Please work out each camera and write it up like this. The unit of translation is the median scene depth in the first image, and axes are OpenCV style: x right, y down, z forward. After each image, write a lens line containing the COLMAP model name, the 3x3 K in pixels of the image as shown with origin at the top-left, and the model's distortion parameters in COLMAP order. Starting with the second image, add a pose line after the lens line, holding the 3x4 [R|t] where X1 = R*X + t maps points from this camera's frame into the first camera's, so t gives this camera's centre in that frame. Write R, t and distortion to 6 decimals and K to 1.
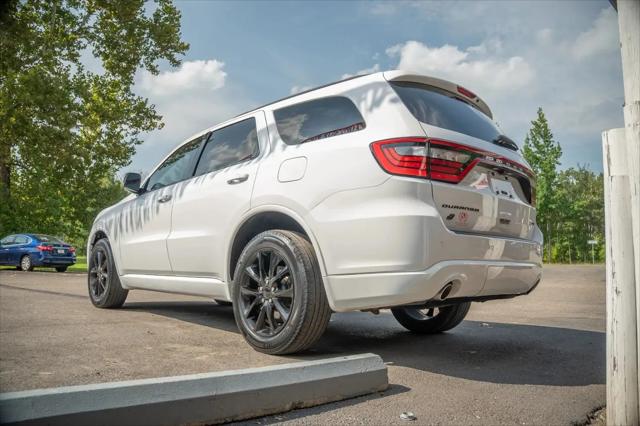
lens RADIAL K [[510.0, 0, 320.0], [0, 510.0, 213.0], [0, 0, 1]] dist [-0.214858, 0.144224]
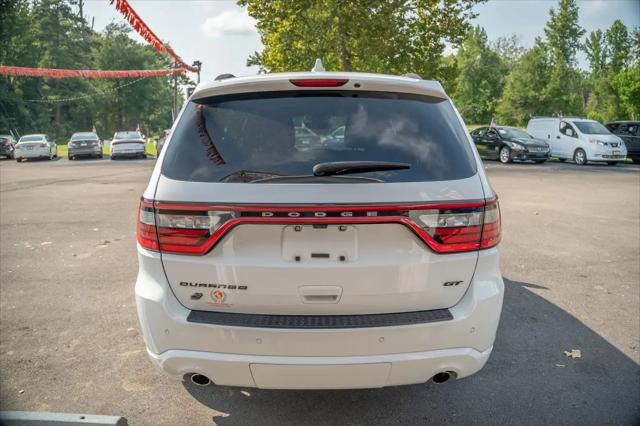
lens RADIAL K [[510.0, 0, 320.0], [0, 510.0, 213.0], [0, 0, 1]] dist [-0.214858, 0.144224]
pose [[0.734914, 0.089347, -0.672249, 0.139834], [0.096993, 0.967244, 0.234587, -0.043311], [0.671189, -0.237605, 0.702175, 0.092375]]
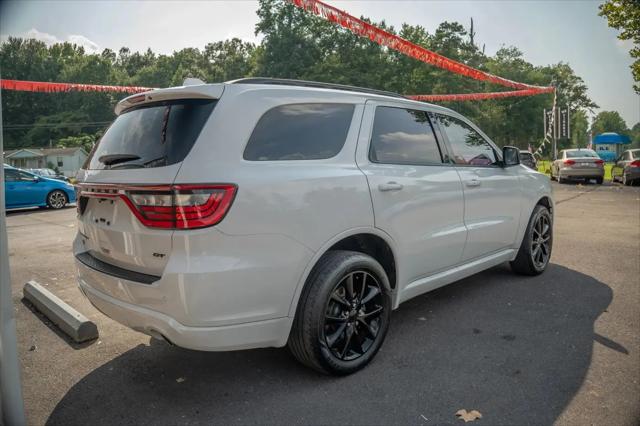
lens RADIAL K [[510.0, 0, 320.0], [0, 510.0, 213.0], [0, 0, 1]] dist [-0.214858, 0.144224]
pose [[0.045368, 0.088235, -0.995066, 0.225579], [0.133373, 0.986639, 0.093568, -0.014690], [0.990027, -0.136960, 0.032994, 0.235953]]
